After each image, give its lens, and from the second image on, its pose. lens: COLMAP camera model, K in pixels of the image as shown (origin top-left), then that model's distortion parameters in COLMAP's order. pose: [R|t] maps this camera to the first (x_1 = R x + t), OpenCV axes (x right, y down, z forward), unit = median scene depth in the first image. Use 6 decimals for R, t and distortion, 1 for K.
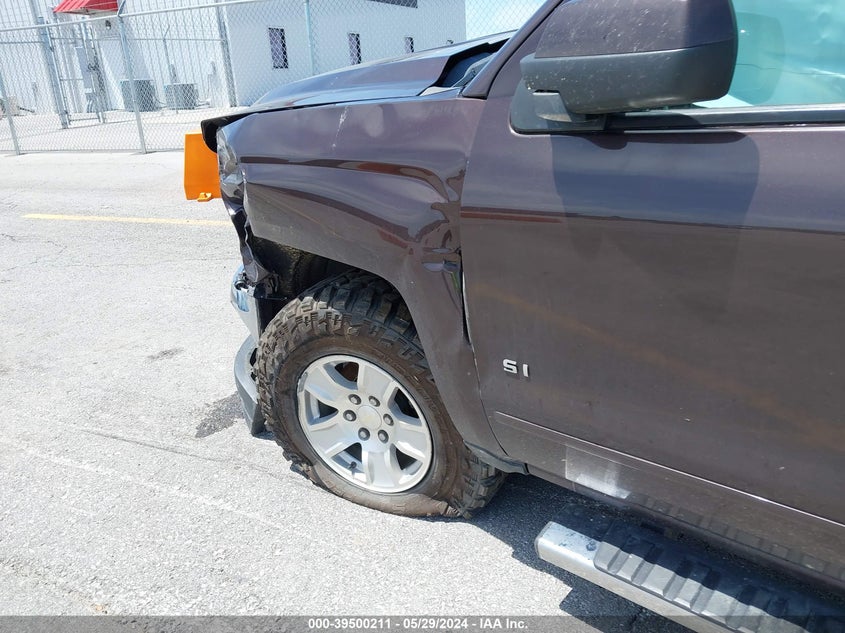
lens RADIAL K [[694.5, 0, 419.7], [0, 694.5, 314.7], [0, 0, 1]] dist [0.012413, 0.000173]
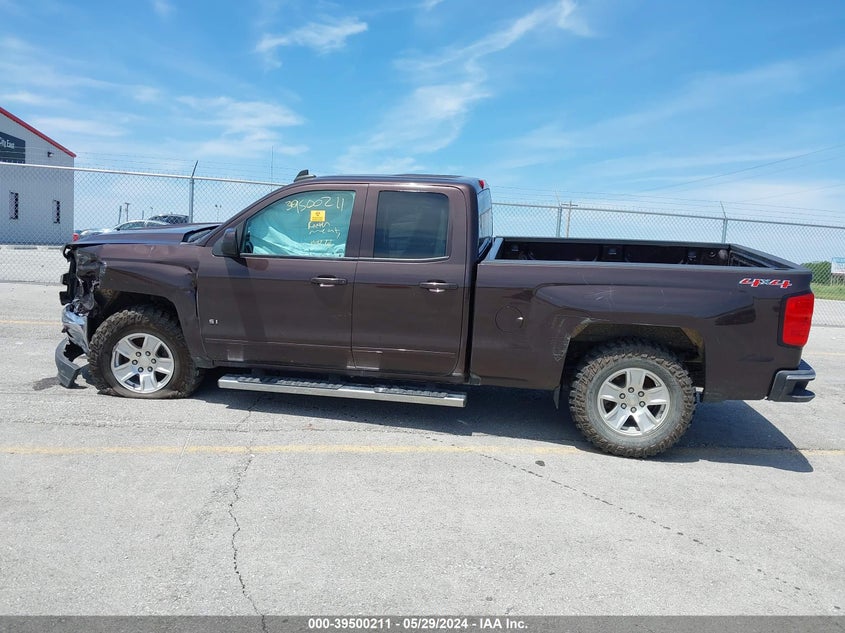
lens RADIAL K [[694.5, 0, 421.0], [0, 694.5, 317.4], [0, 0, 1]] dist [0.012413, 0.000173]
pose [[0.849748, 0.046292, 0.525153, -0.564691], [0.074695, 0.975516, -0.206856, 0.601226], [-0.521871, 0.215002, 0.825485, -1.678992]]
